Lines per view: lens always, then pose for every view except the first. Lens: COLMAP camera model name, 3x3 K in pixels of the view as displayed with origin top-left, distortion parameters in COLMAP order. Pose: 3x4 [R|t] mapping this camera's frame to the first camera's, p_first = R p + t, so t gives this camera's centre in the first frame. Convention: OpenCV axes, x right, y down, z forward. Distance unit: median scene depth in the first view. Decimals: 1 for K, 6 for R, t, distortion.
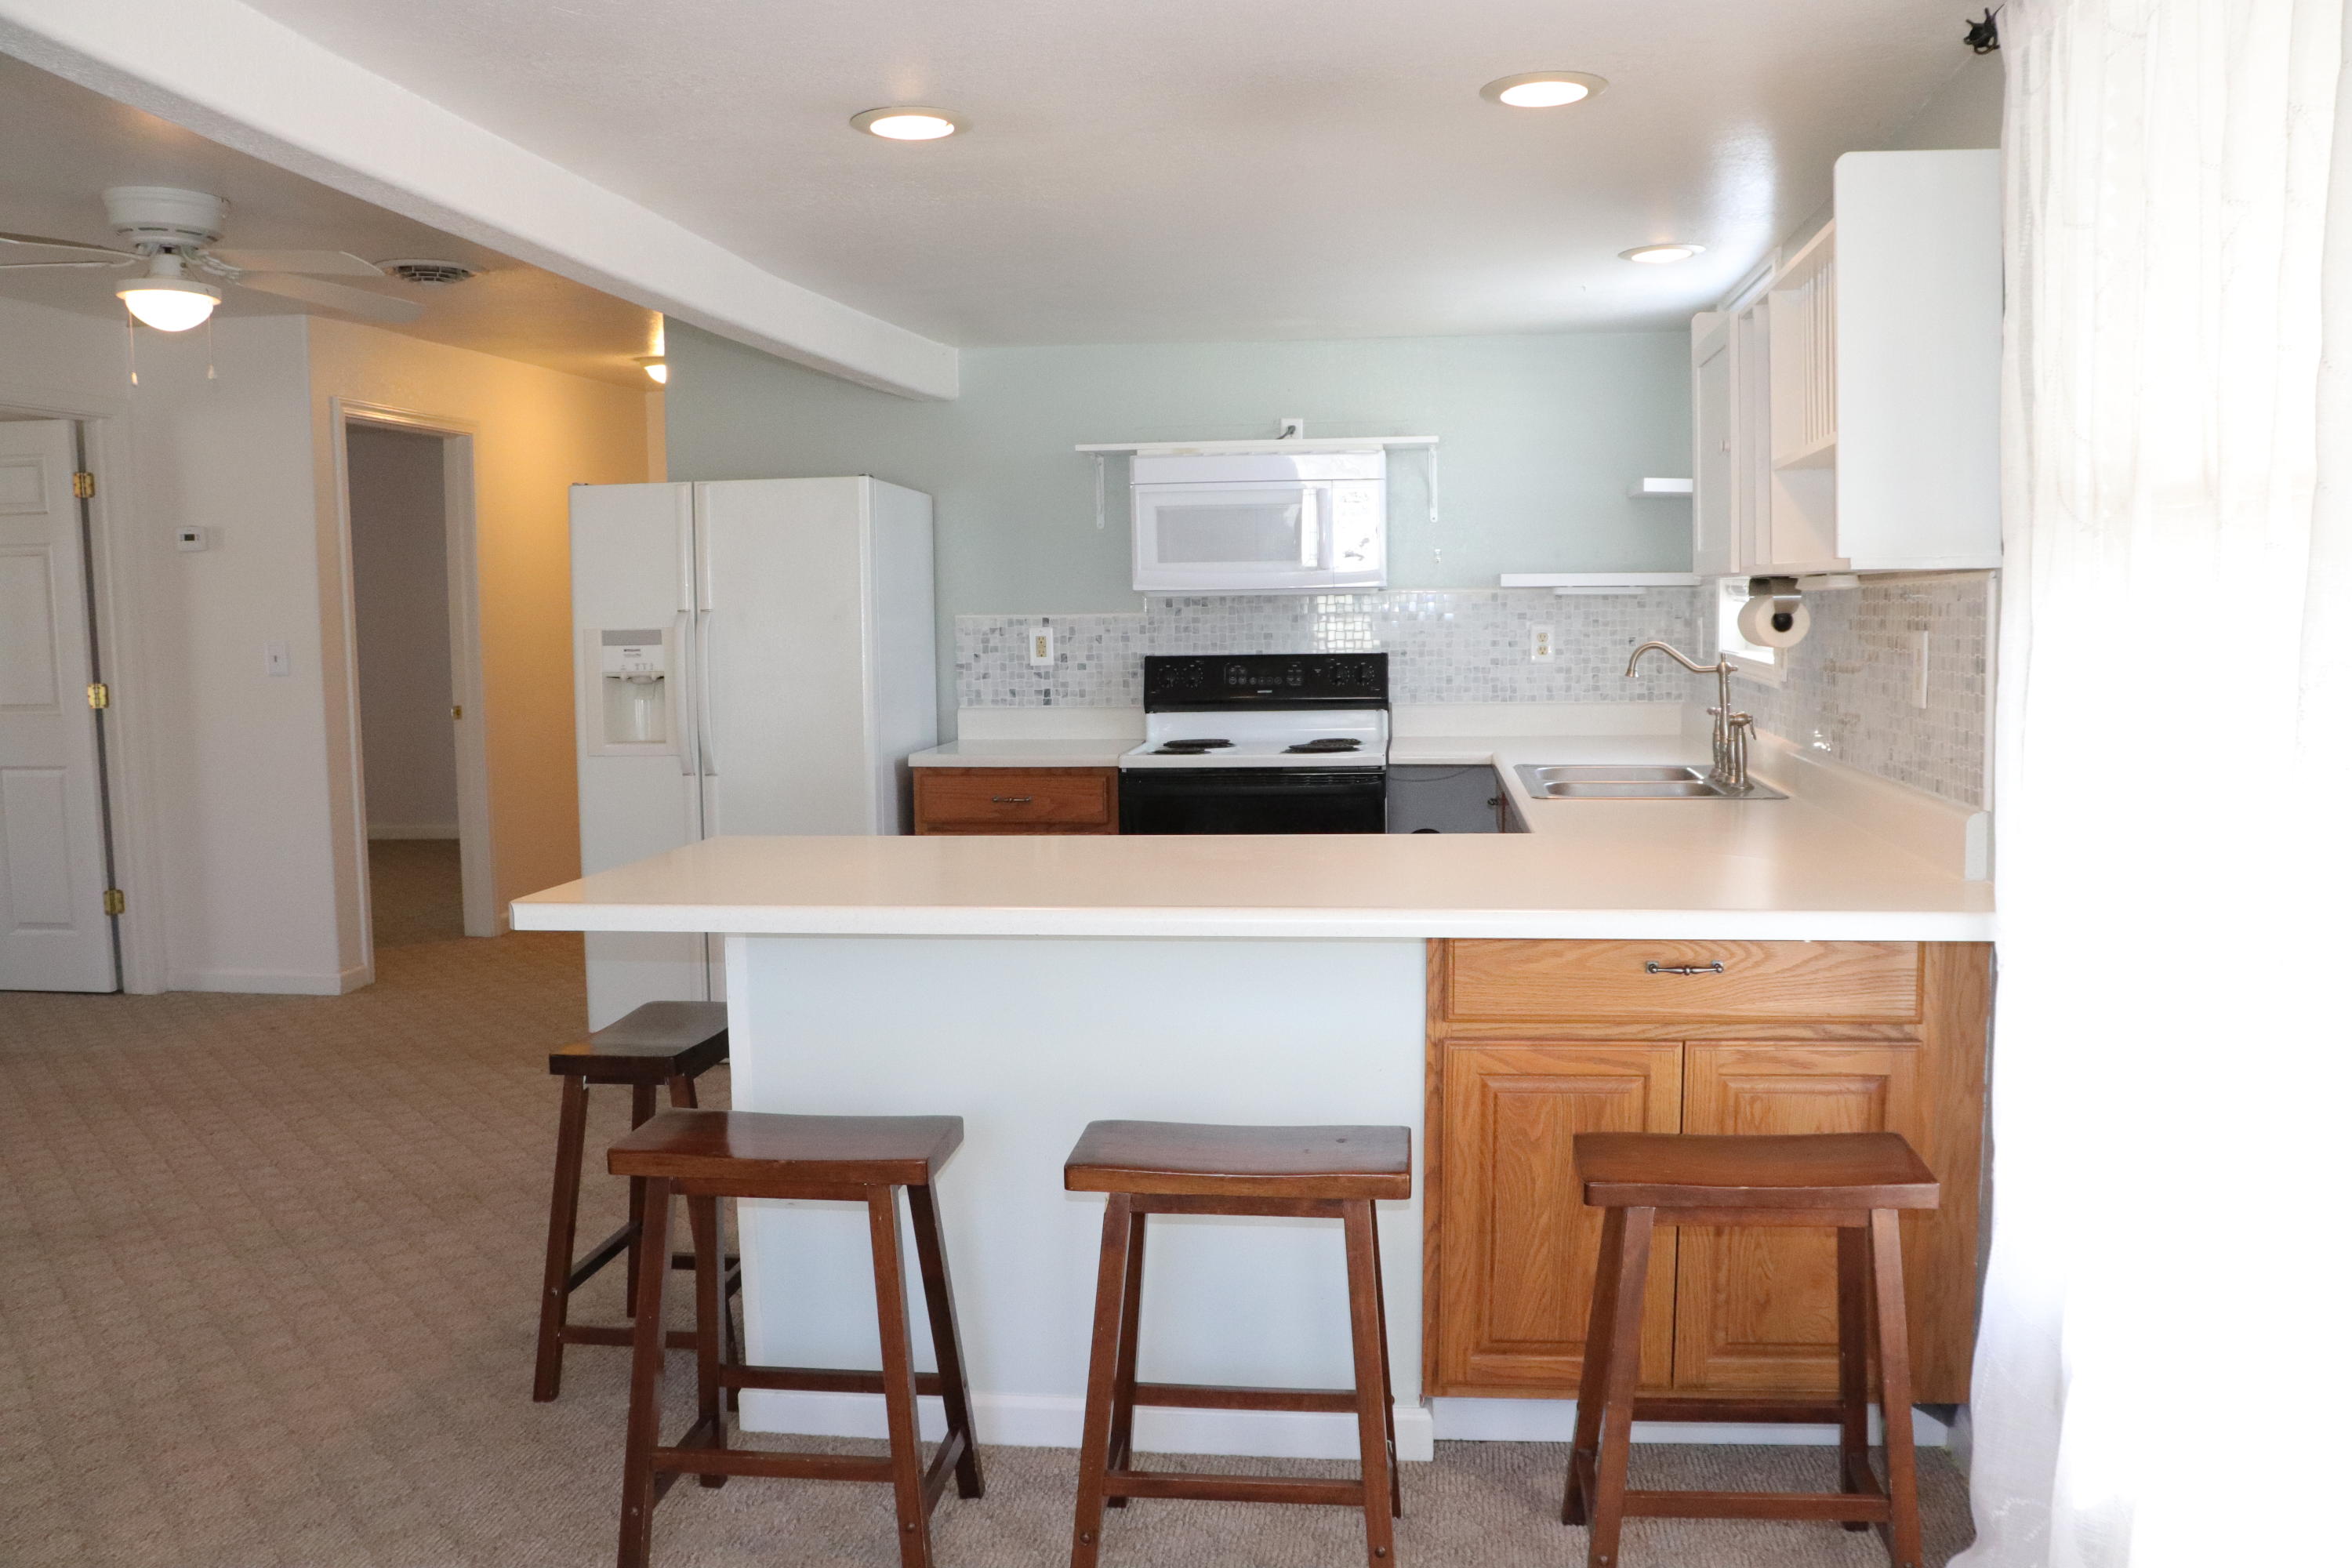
lens RADIAL K [[1938.1, 0, 1188.0], [0, 1938.1, 802.4], [0, 0, 1]] dist [-0.180442, 0.170917]
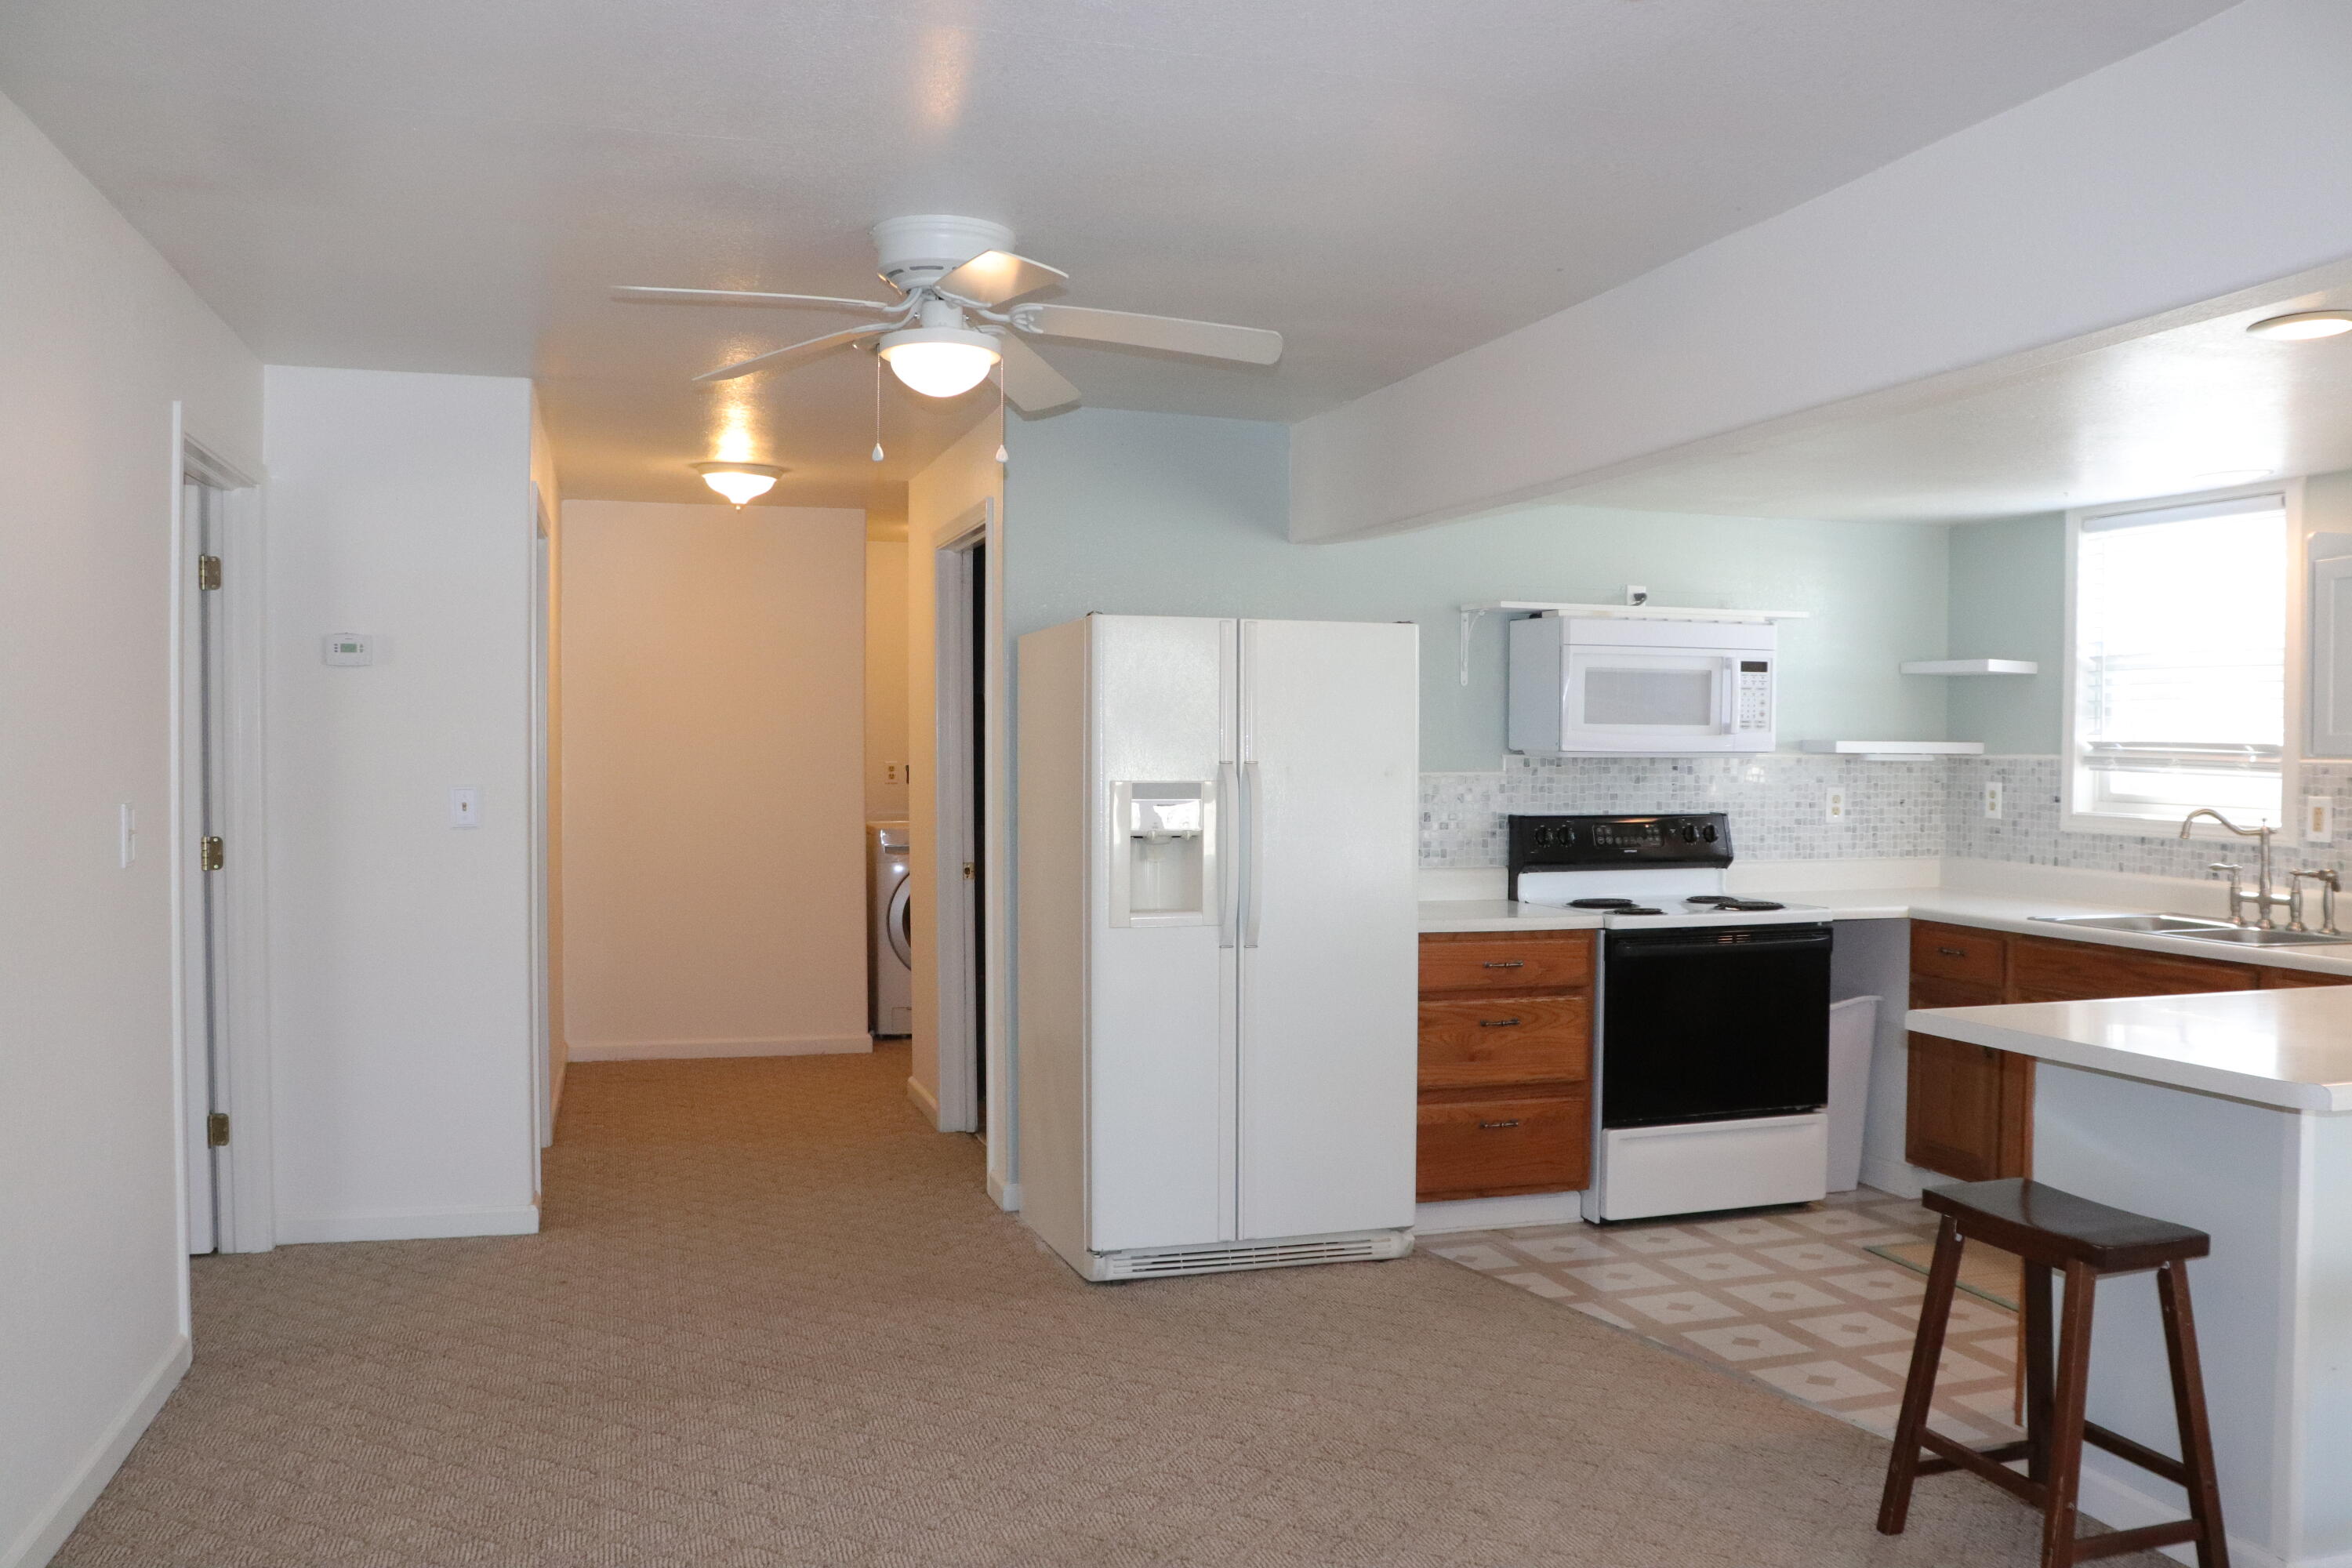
lens RADIAL K [[1938.1, 0, 1188.0], [0, 1938.1, 802.4], [0, 0, 1]] dist [-0.180442, 0.170917]
pose [[0.912577, 0.007105, 0.408842, -0.695464], [0.024361, 0.997128, -0.071706, -0.018666], [-0.408178, 0.075397, 0.909784, 0.202485]]
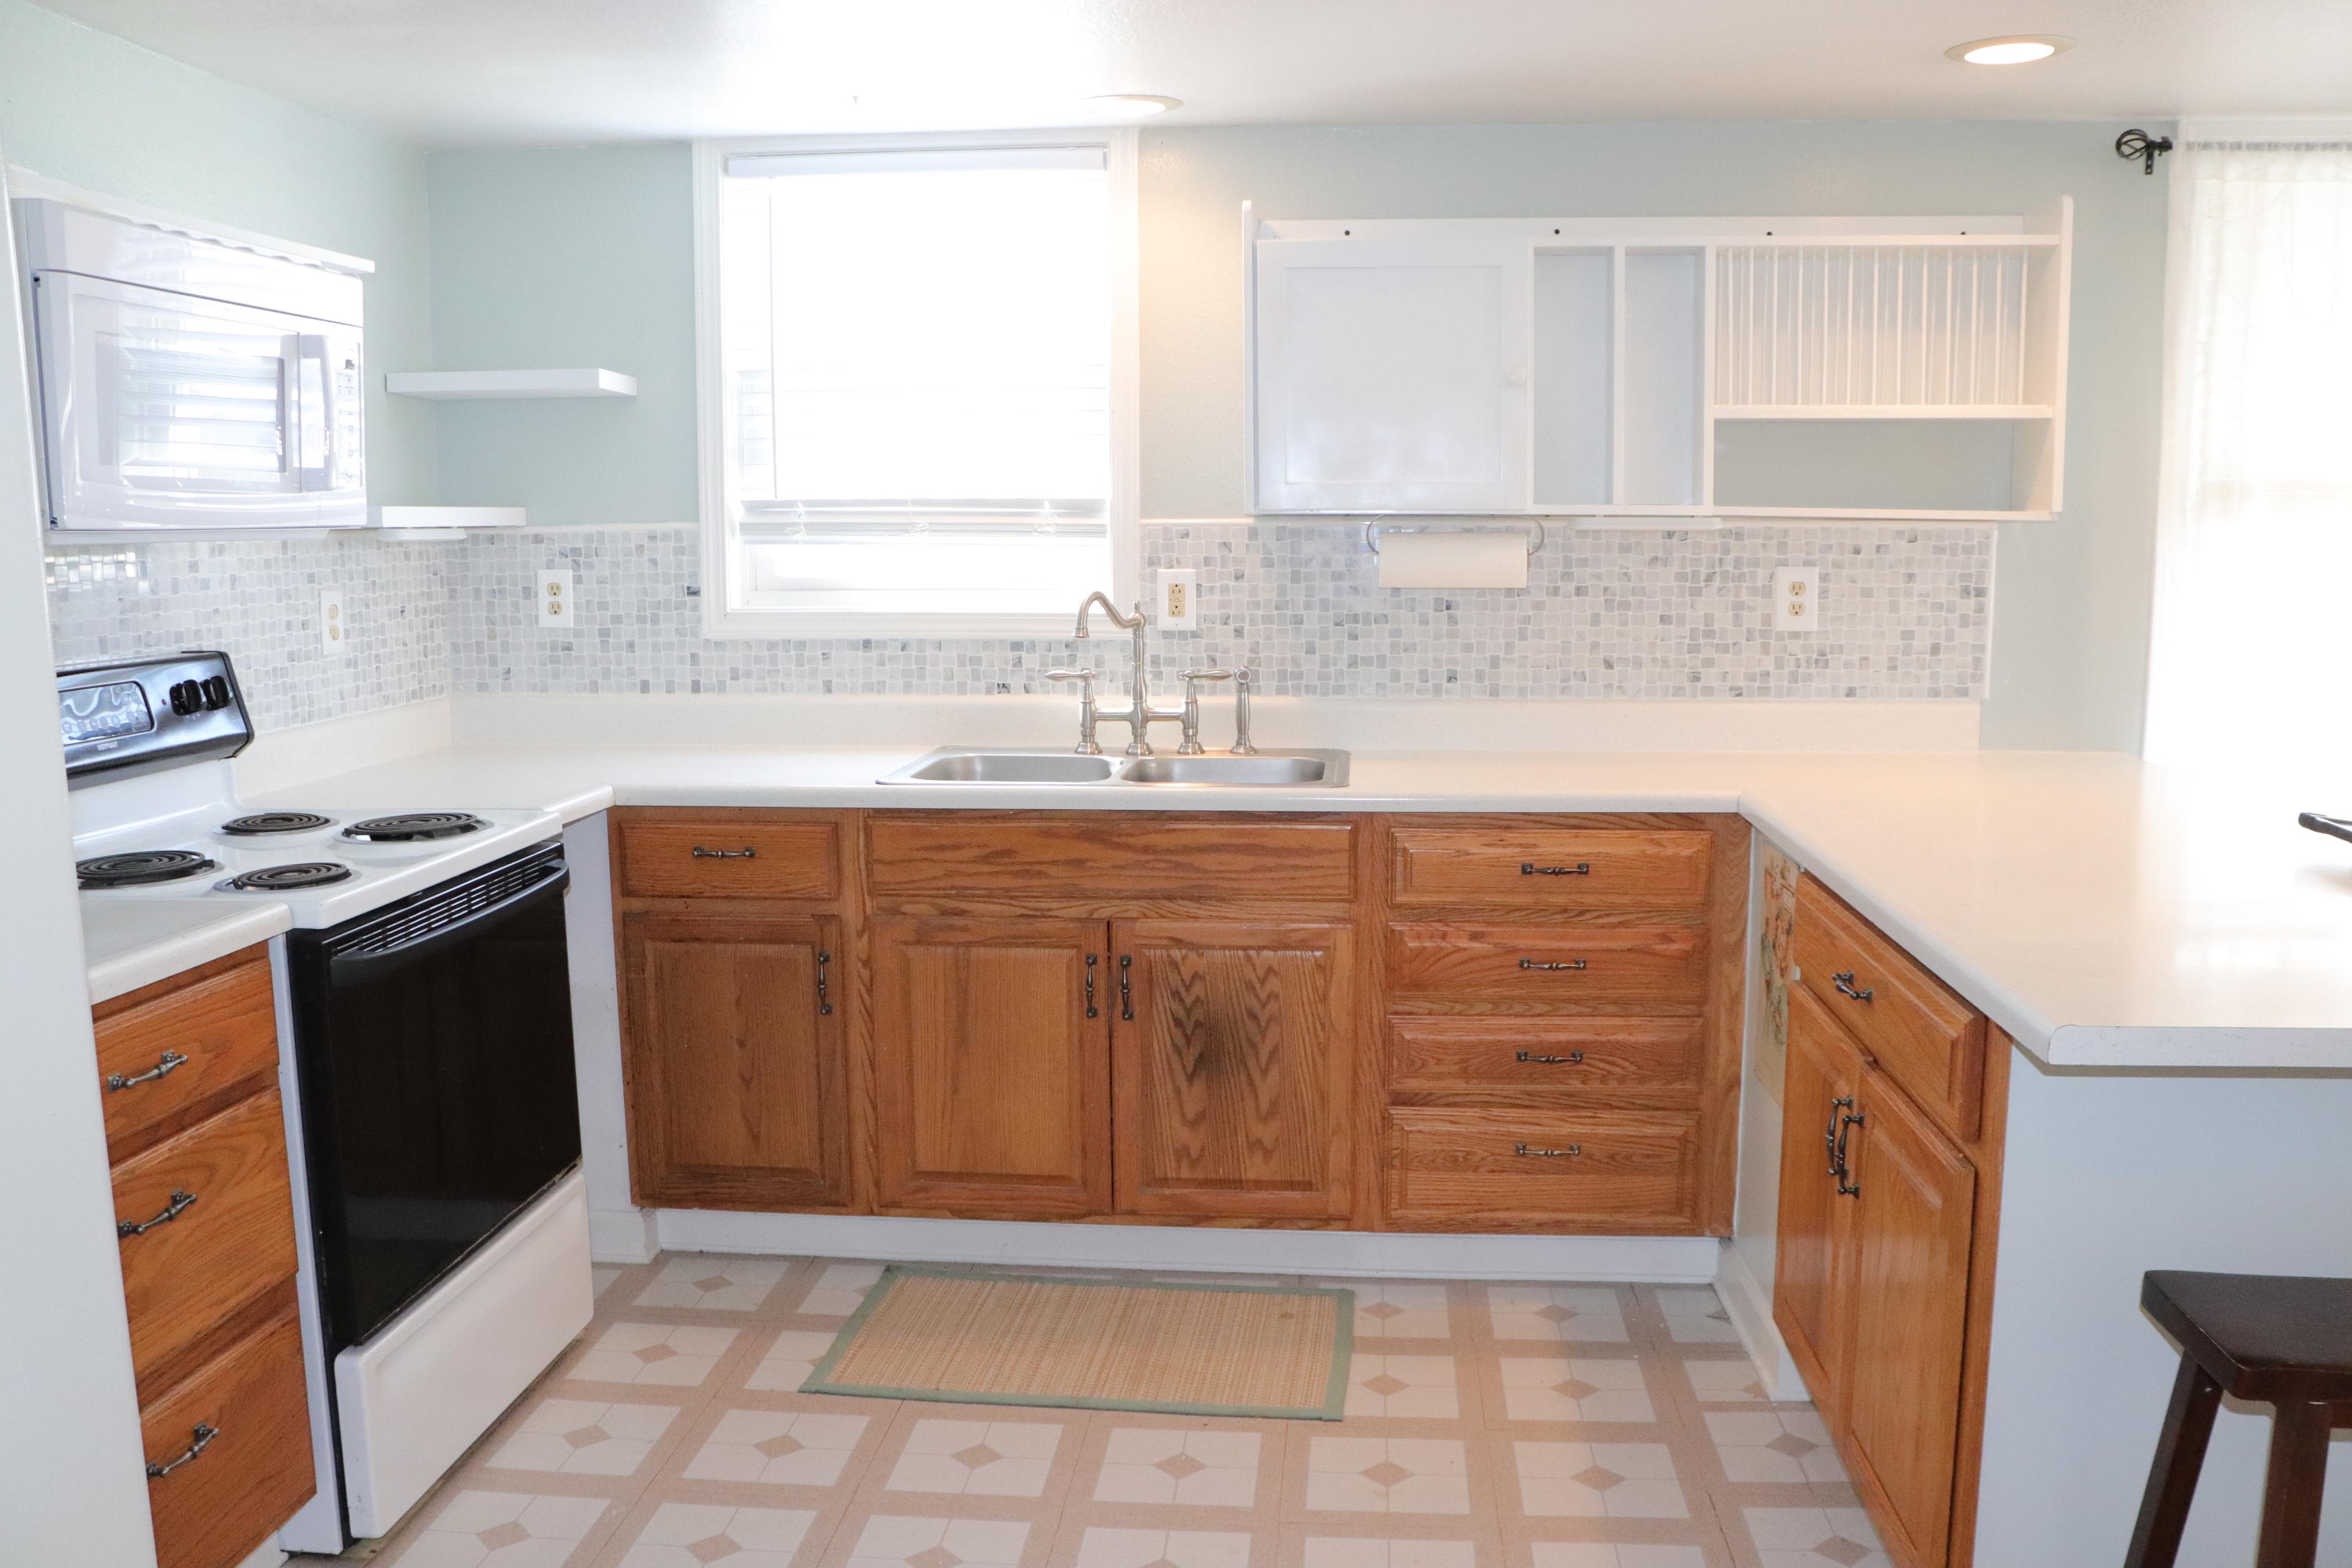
lens RADIAL K [[1938.1, 0, 1188.0], [0, 1938.1, 802.4], [0, 0, 1]] dist [-0.180442, 0.170917]
pose [[-0.031857, -0.129328, 0.991090, -0.504644], [0.111450, 0.984950, 0.132110, -0.088035], [-0.993259, 0.114666, -0.016964, 0.879655]]
